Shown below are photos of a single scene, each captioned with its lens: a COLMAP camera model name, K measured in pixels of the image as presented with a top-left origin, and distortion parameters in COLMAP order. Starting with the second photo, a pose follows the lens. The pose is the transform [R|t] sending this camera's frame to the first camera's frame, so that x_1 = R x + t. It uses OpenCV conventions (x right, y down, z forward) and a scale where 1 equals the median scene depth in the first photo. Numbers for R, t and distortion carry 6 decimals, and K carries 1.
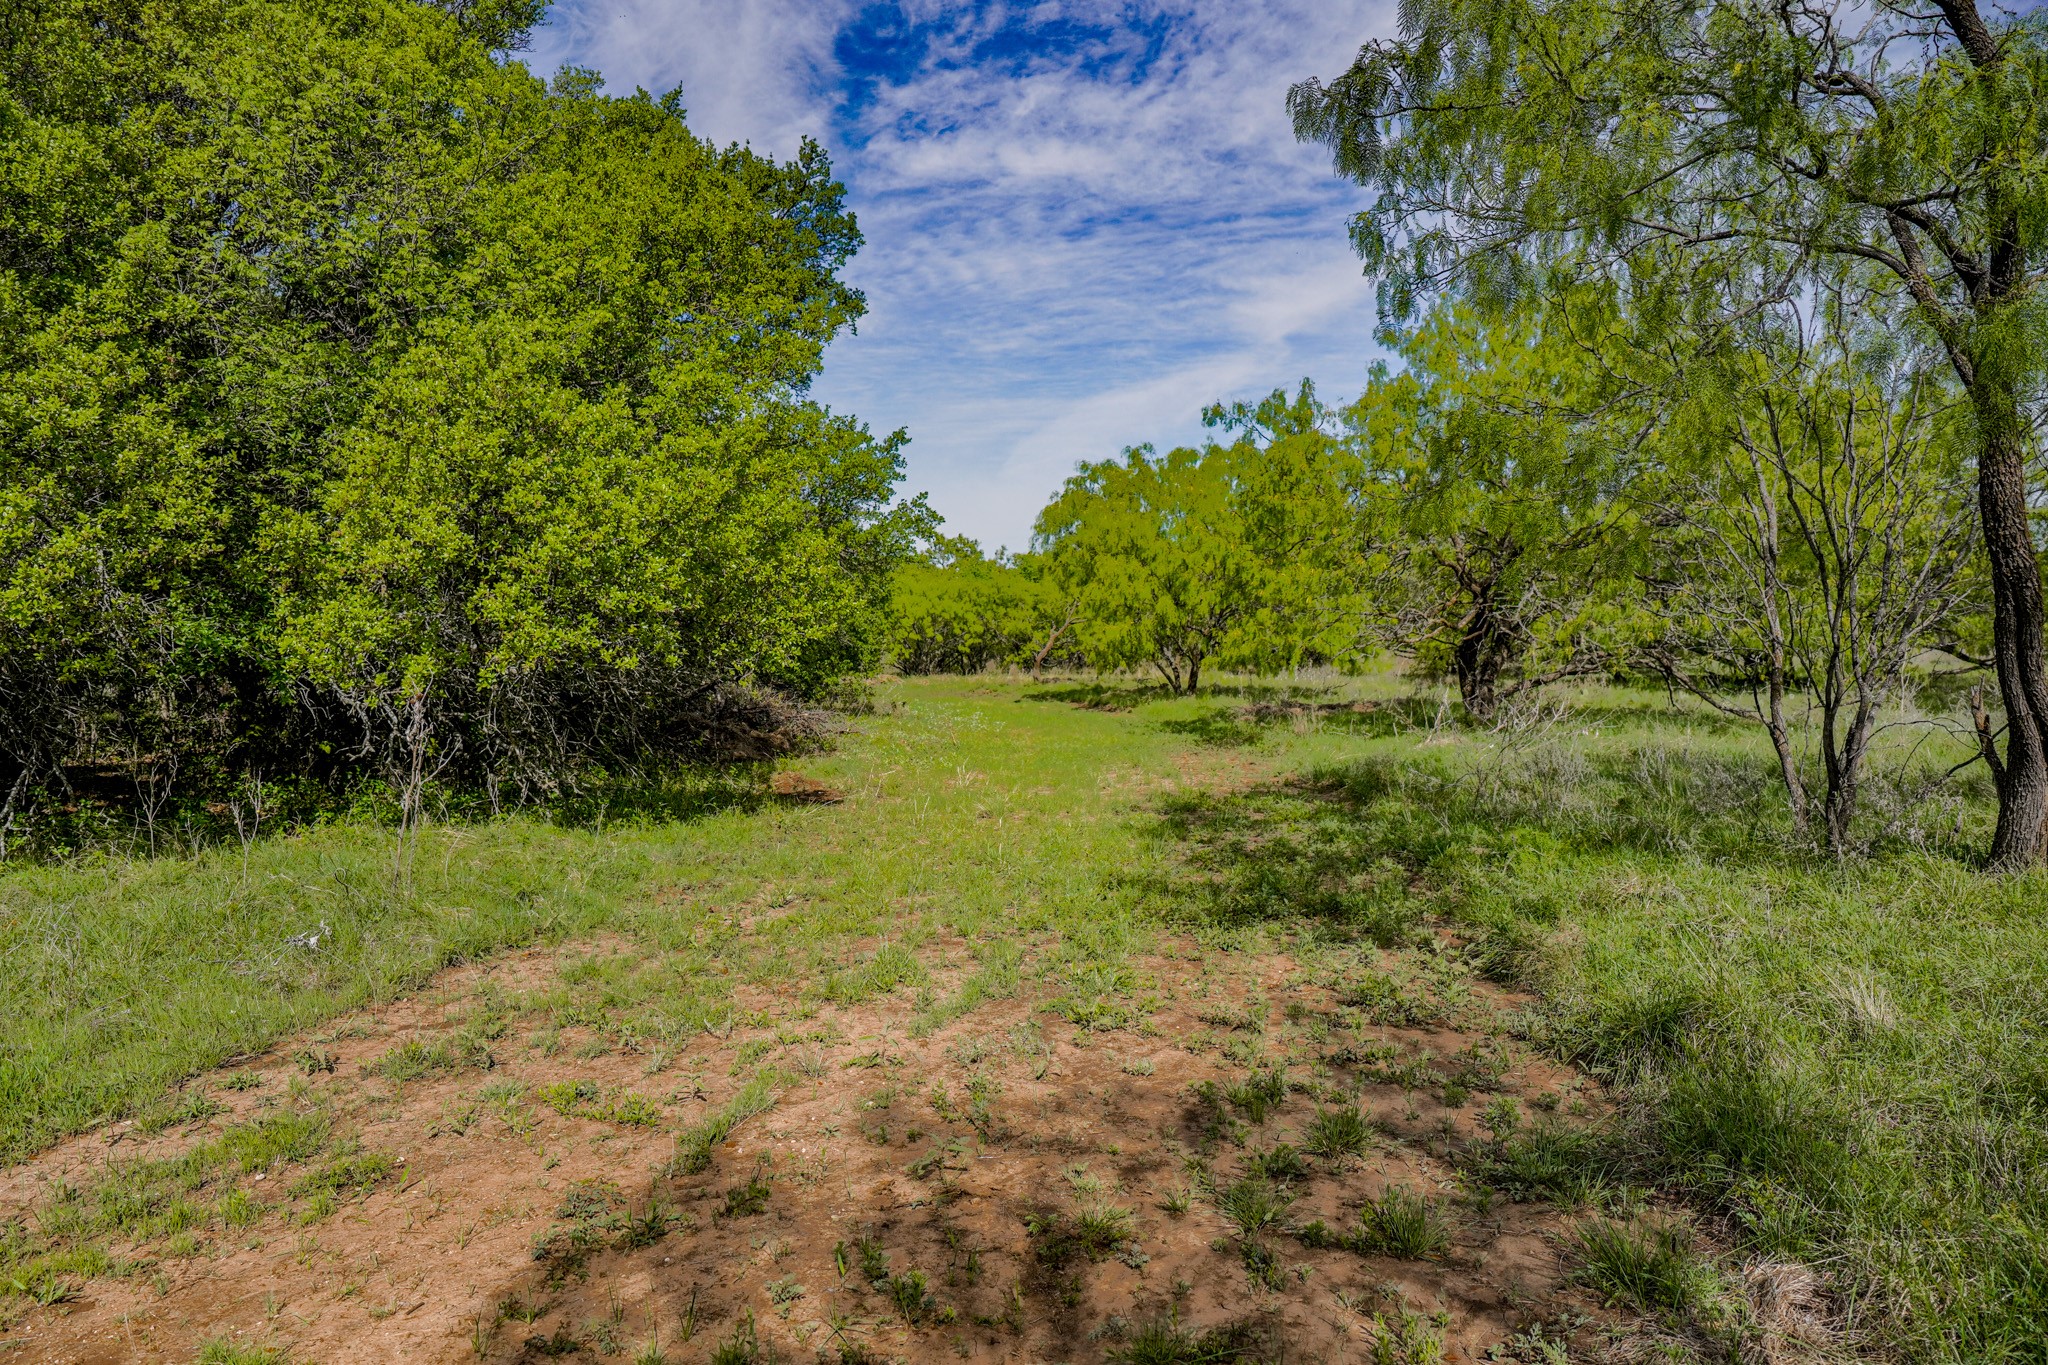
lens RADIAL K [[1341.6, 0, 1024.7], [0, 1341.6, 682.5], [0, 0, 1]] dist [0.003055, 0.000099]
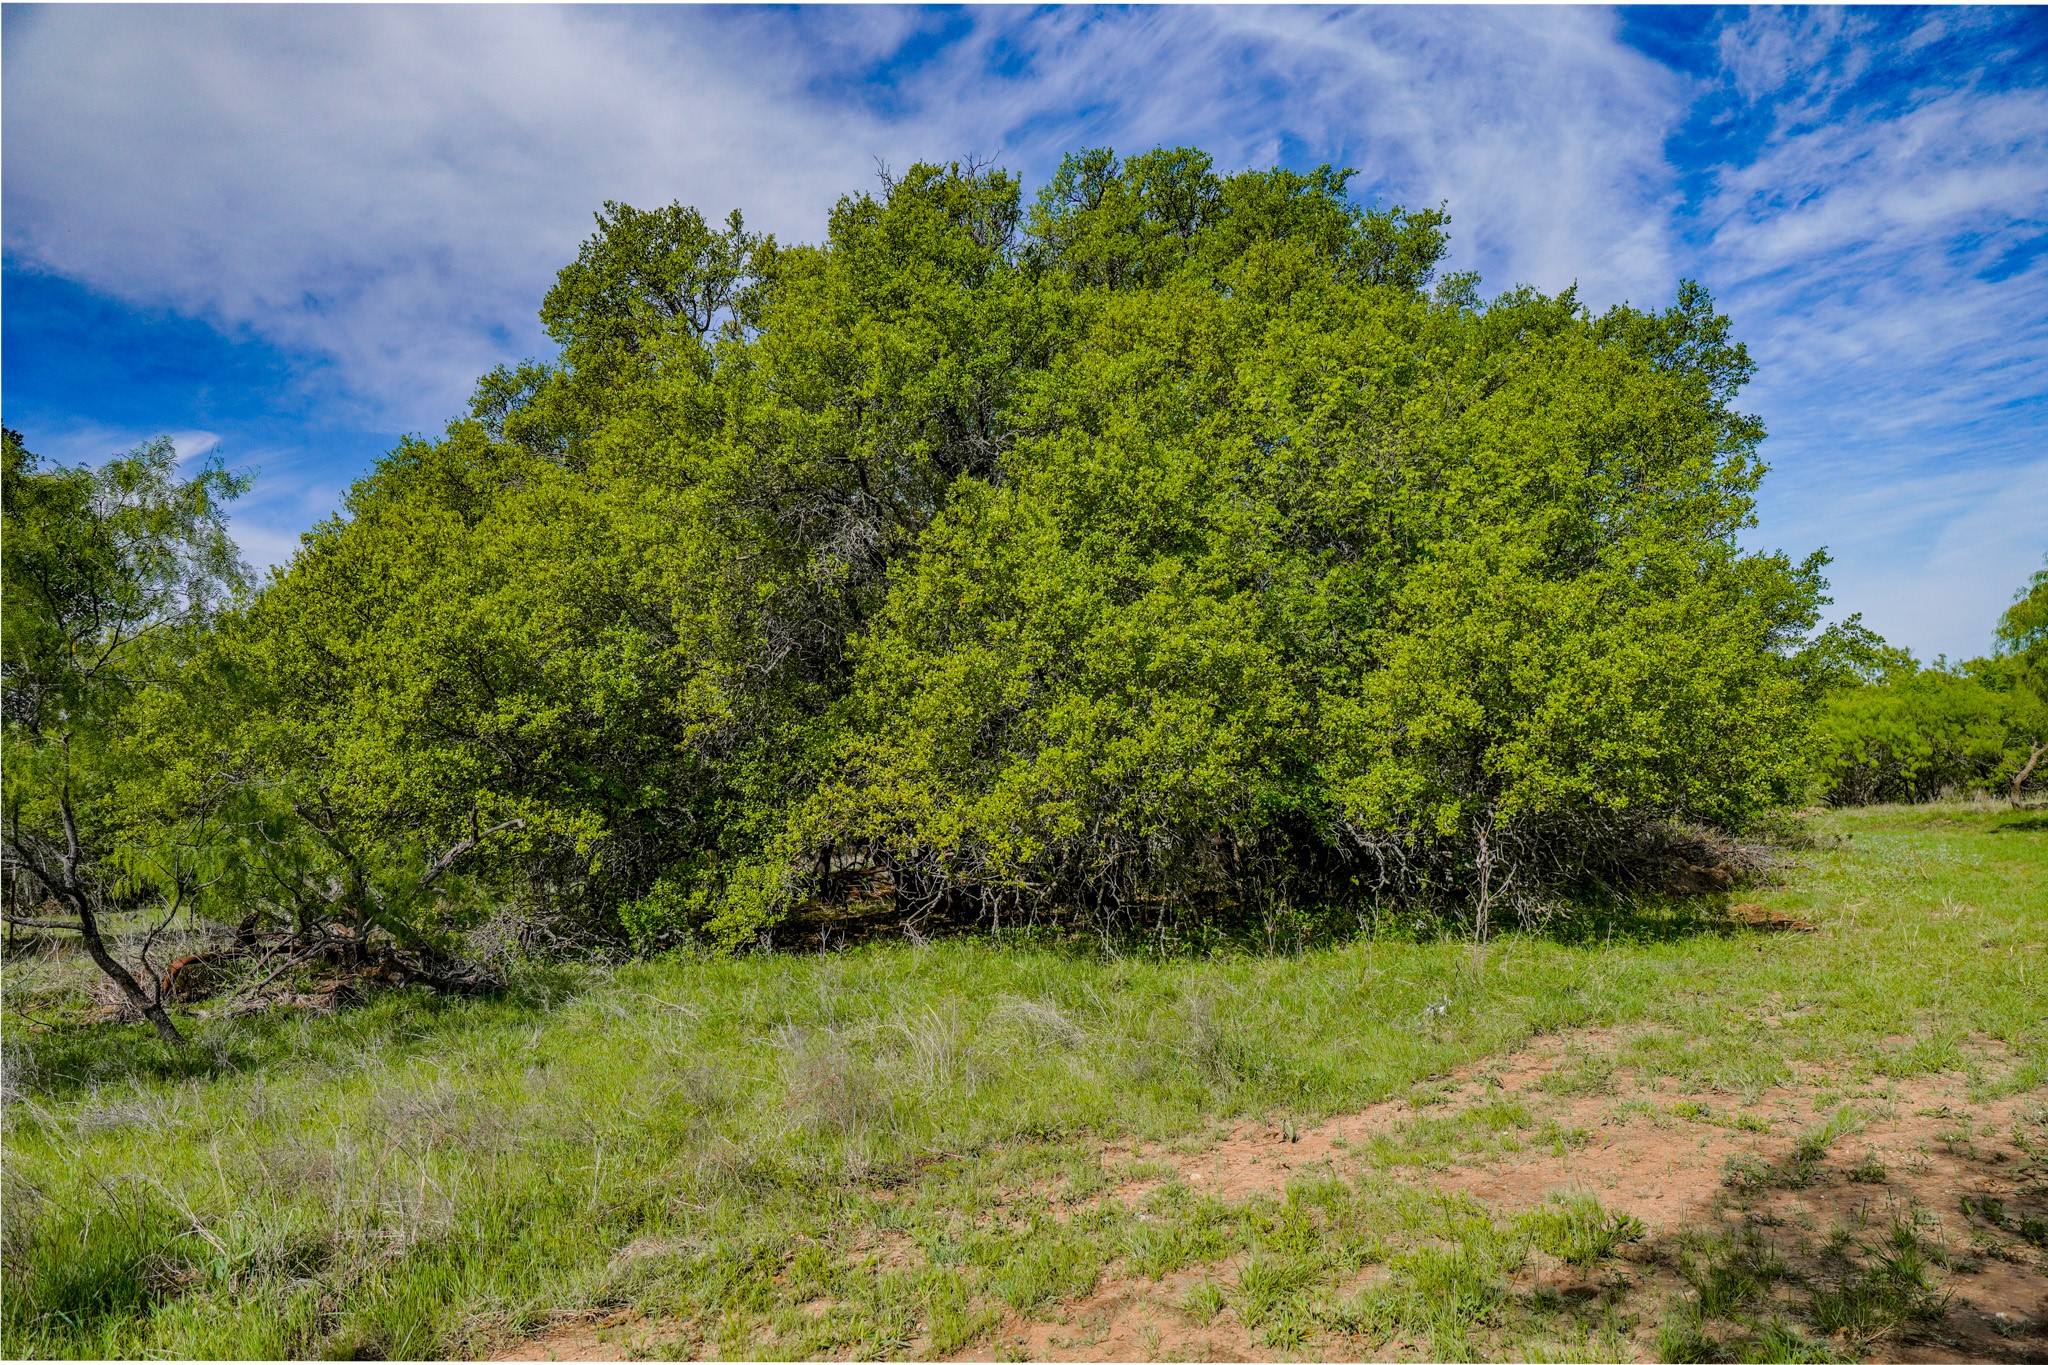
lens RADIAL K [[1350.7, 0, 1019.7], [0, 1350.7, 665.1], [0, 0, 1]] dist [-0.073848, 0.060142]
pose [[0.807235, -0.097461, -0.582128, -0.013364], [0.026432, 0.991253, -0.129305, 0.001761], [0.589639, 0.088993, 0.802749, -0.139428]]
